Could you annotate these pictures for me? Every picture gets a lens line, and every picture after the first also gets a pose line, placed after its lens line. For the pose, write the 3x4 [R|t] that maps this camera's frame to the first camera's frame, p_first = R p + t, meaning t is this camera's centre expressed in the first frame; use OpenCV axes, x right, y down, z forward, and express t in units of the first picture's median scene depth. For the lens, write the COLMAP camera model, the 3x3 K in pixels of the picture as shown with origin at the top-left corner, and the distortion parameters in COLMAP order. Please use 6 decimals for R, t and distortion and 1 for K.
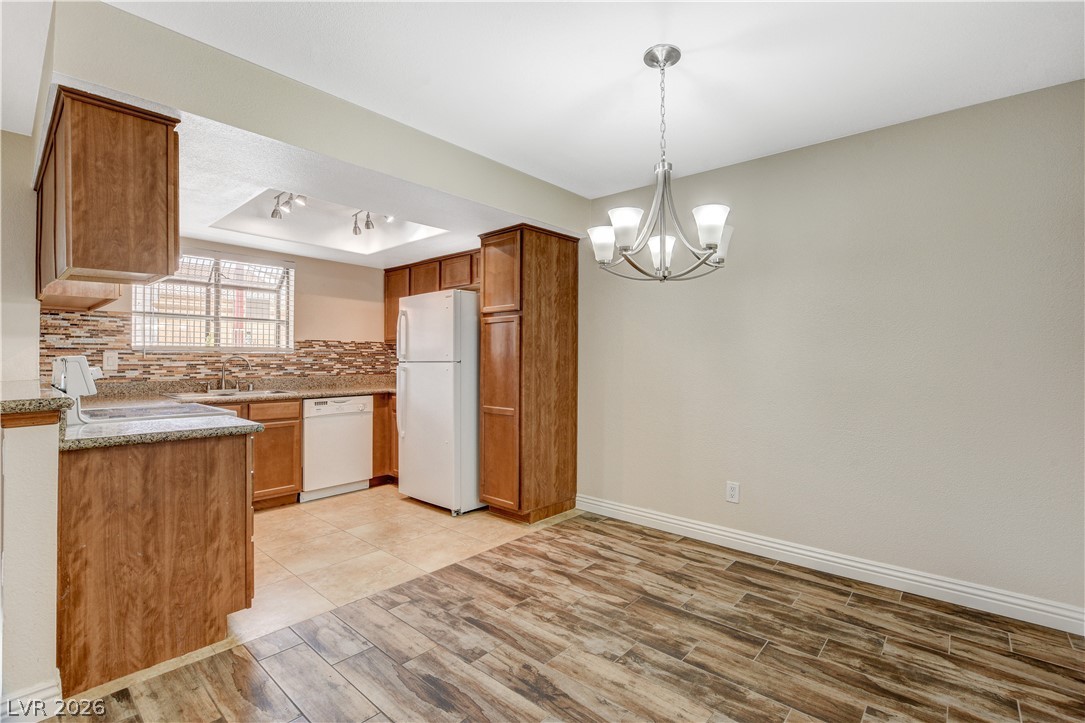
lens RADIAL K [[490.3, 0, 556.5], [0, 490.3, 357.8], [0, 0, 1]] dist [-0.025790, 0.001083]
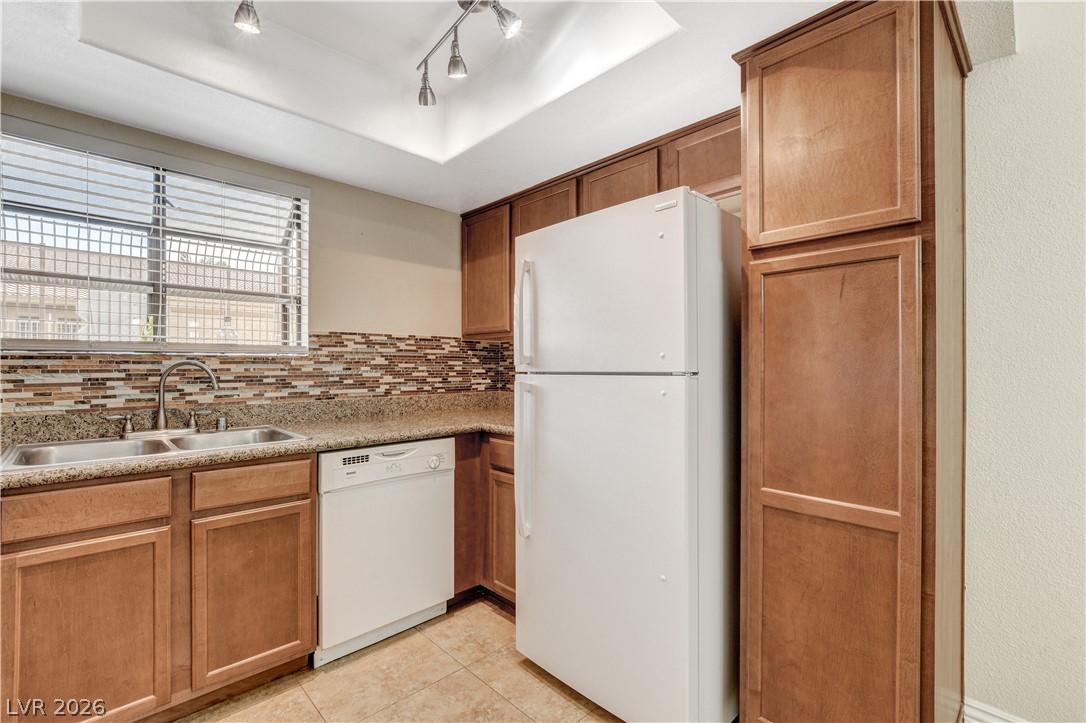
lens RADIAL K [[481.9, 0, 539.6], [0, 481.9, 364.4], [0, 0, 1]] dist [-0.016806, 0.004313]
pose [[0.994959, -0.002772, -0.100245, -0.350523], [0.002950, 0.999994, 0.001625, -0.000385], [0.100240, -0.001913, 0.994961, 0.750705]]
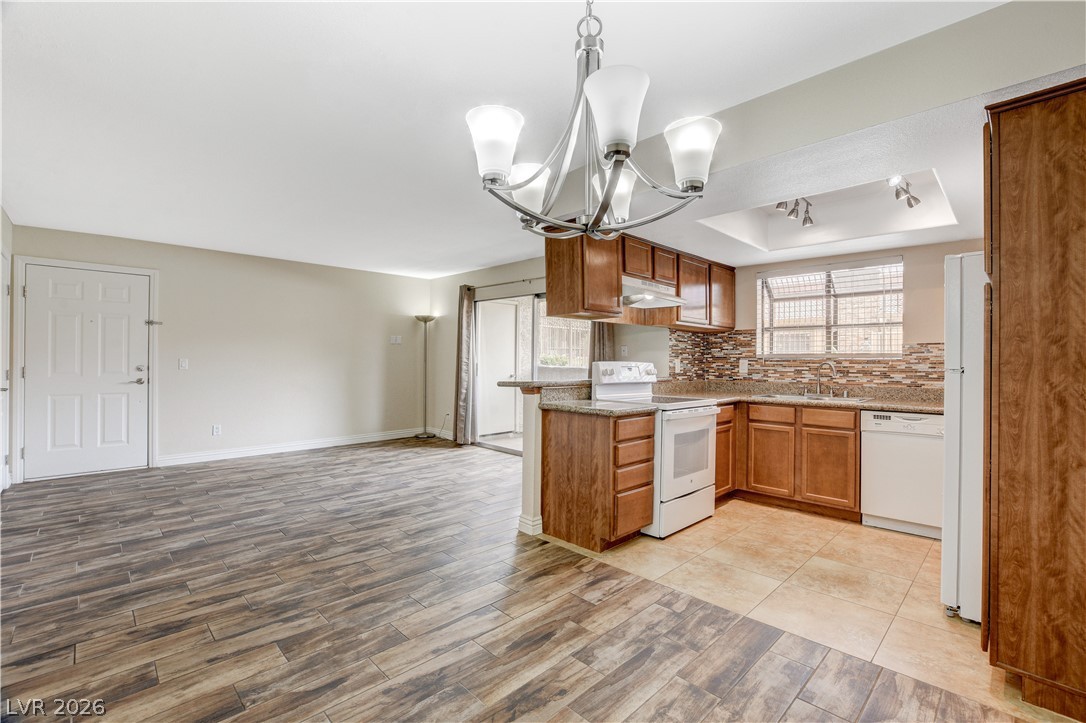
lens RADIAL K [[475.3, 0, 549.8], [0, 475.3, 364.6], [0, 0, 1]] dist [-0.017215, 0.000941]
pose [[-0.079232, 0.000695, -0.996856, 0.532066], [-0.004591, 0.999989, 0.001062, 0.003628], [0.996846, 0.004660, -0.079228, 0.658886]]
